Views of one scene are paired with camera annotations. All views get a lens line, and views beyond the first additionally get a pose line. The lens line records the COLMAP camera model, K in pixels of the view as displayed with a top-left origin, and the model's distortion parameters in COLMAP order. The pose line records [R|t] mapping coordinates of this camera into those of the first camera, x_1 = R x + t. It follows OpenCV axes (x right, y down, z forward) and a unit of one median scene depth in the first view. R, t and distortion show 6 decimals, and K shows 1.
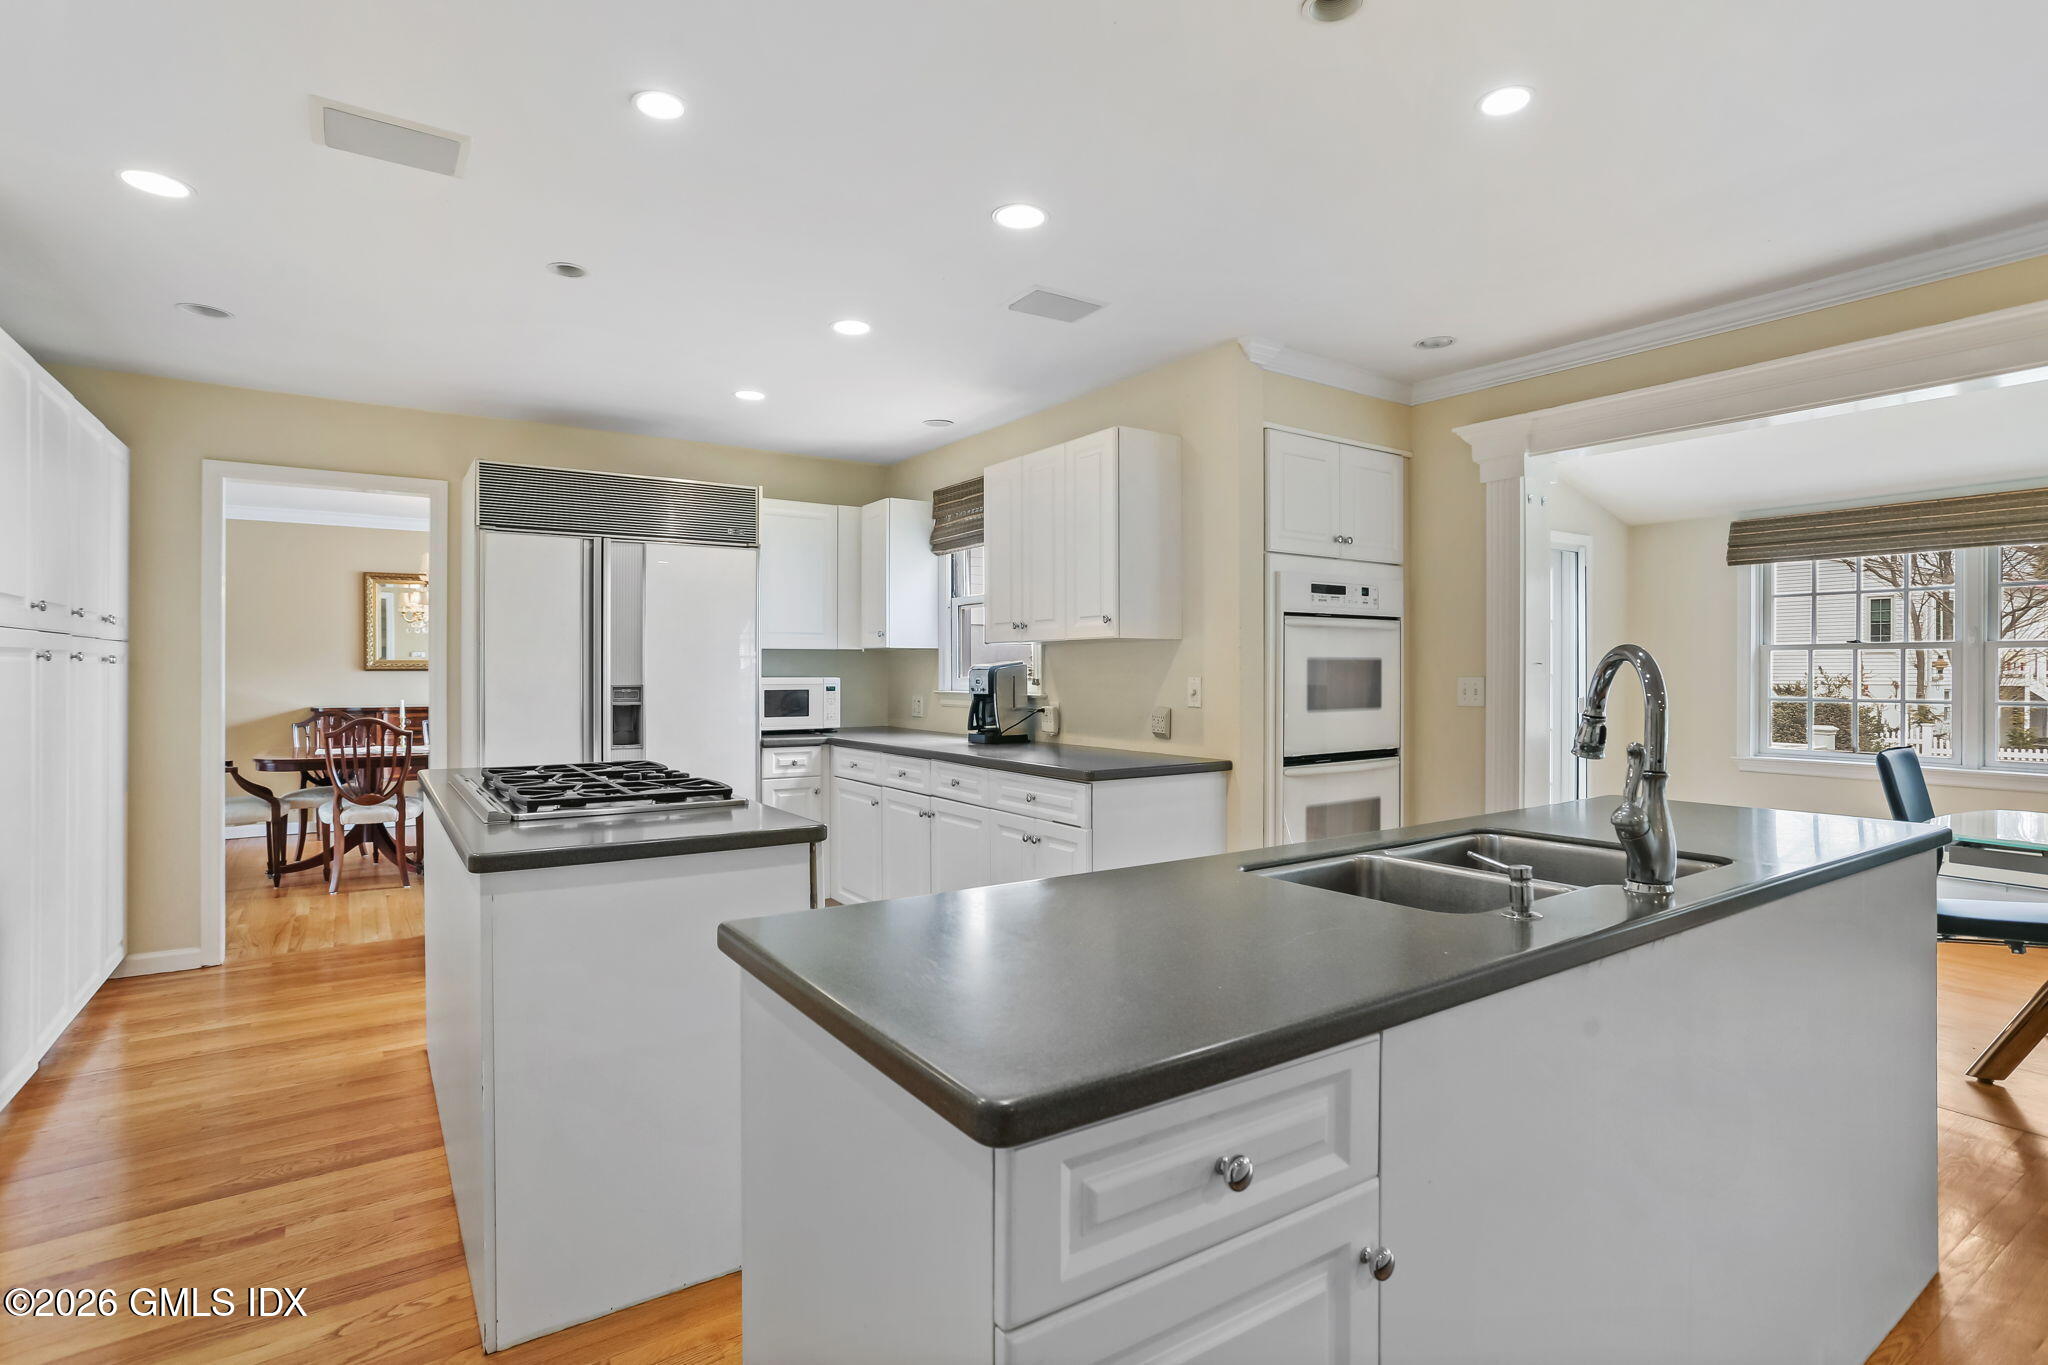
lens RADIAL K [[1003.3, 0, 1035.9], [0, 1003.3, 676.8], [0, 0, 1]] dist [-0.044543, 0.023051]
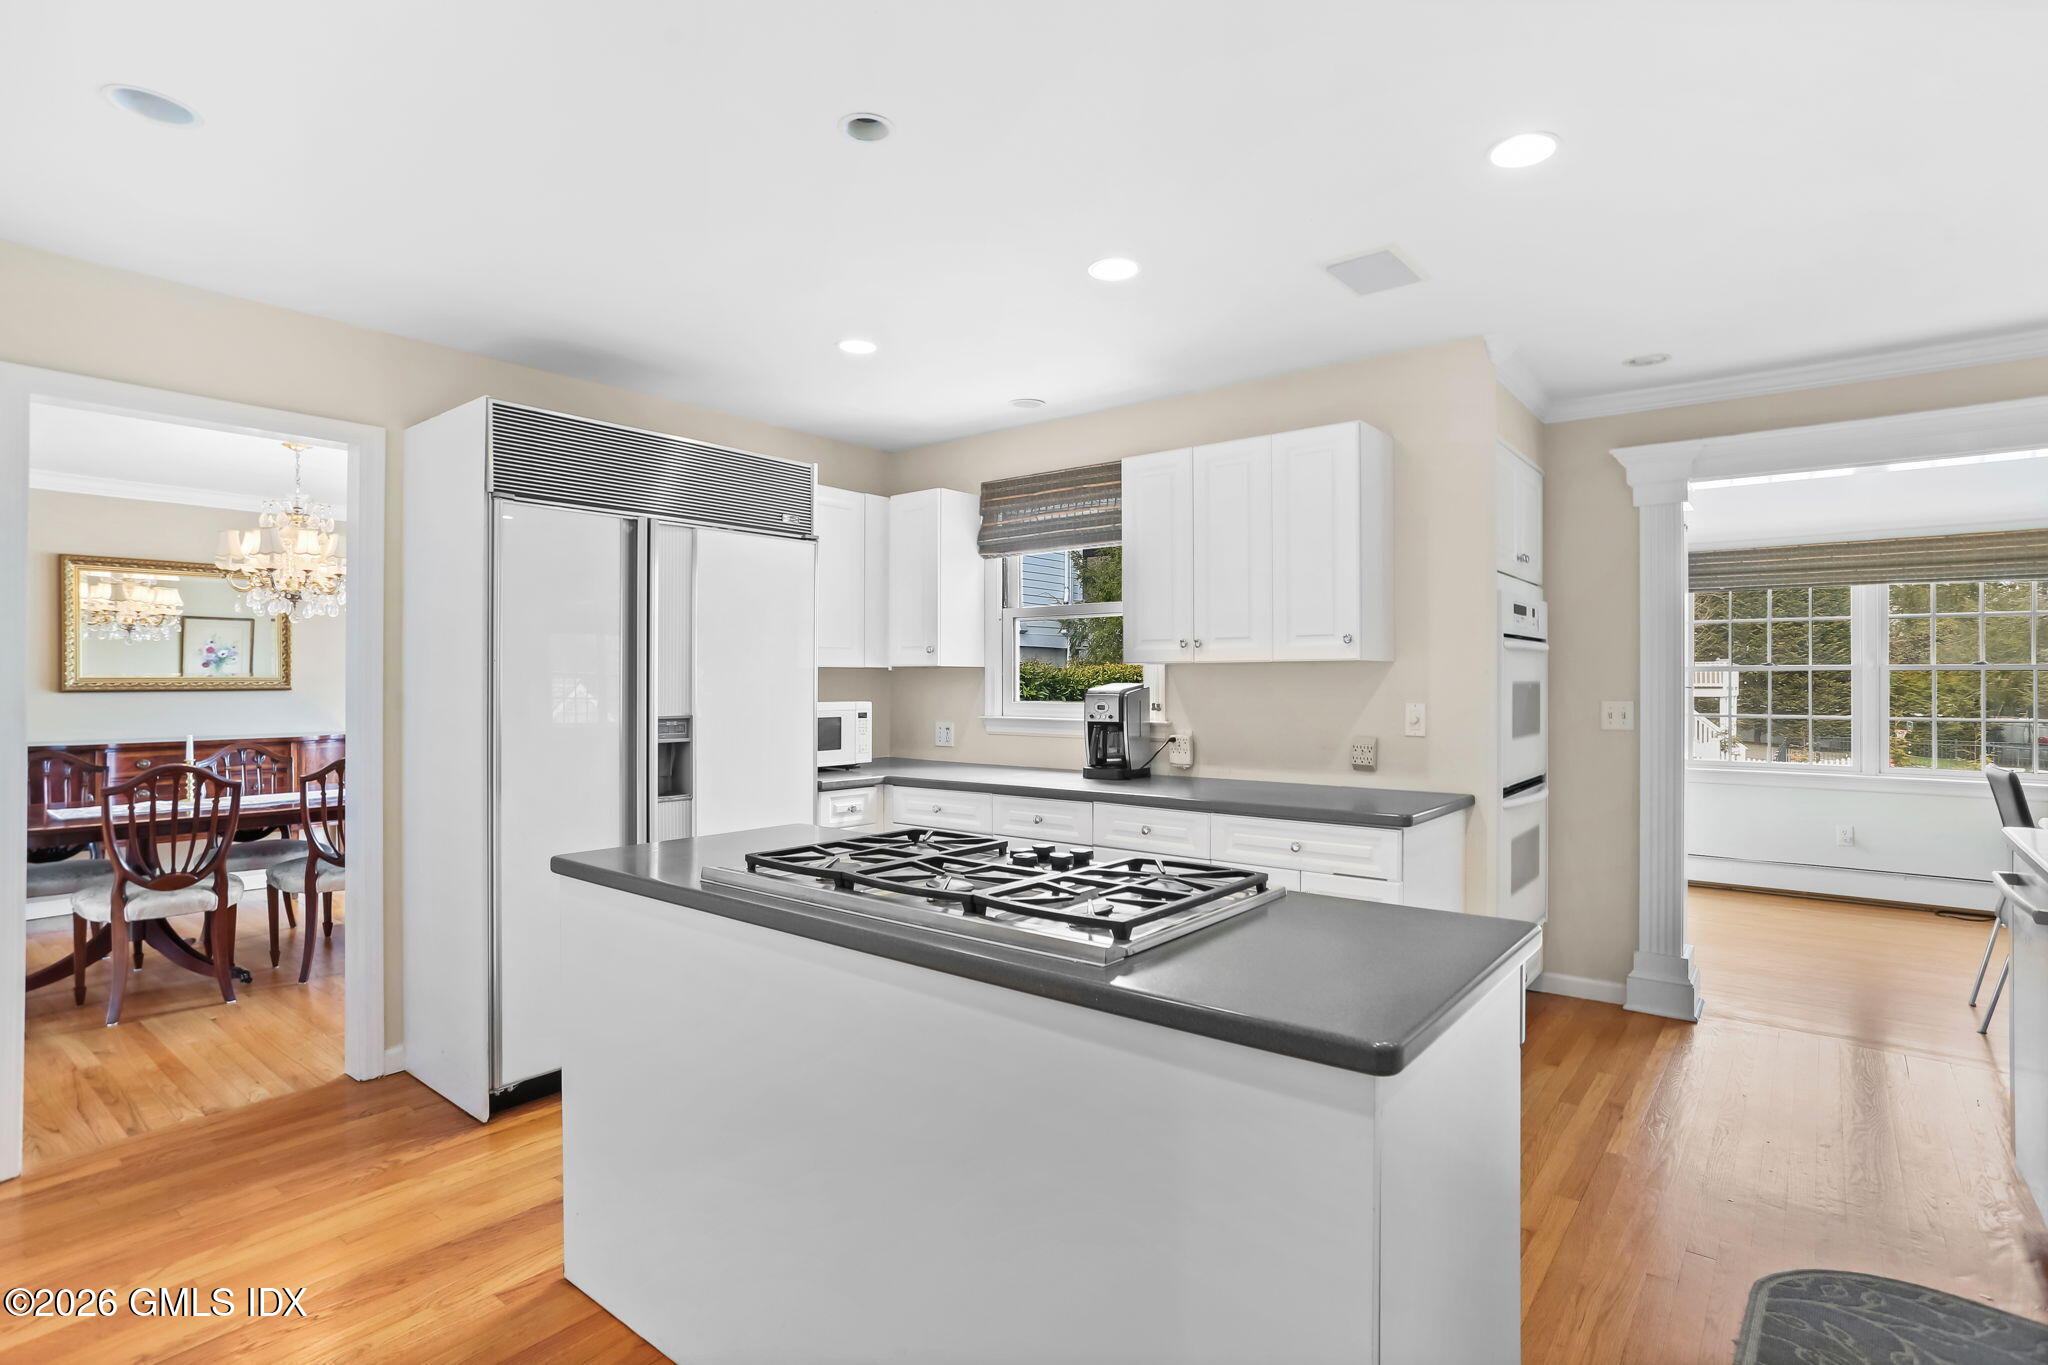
lens RADIAL K [[1003.3, 0, 995.2], [0, 1003.3, 676.9], [0, 0, 1]] dist [-0.044543, 0.023051]
pose [[0.955885, 0.000980, 0.293739, -0.408441], [0.002548, 0.999929, -0.011629, -0.012064], [-0.293729, 0.011864, 0.955815, 0.213455]]
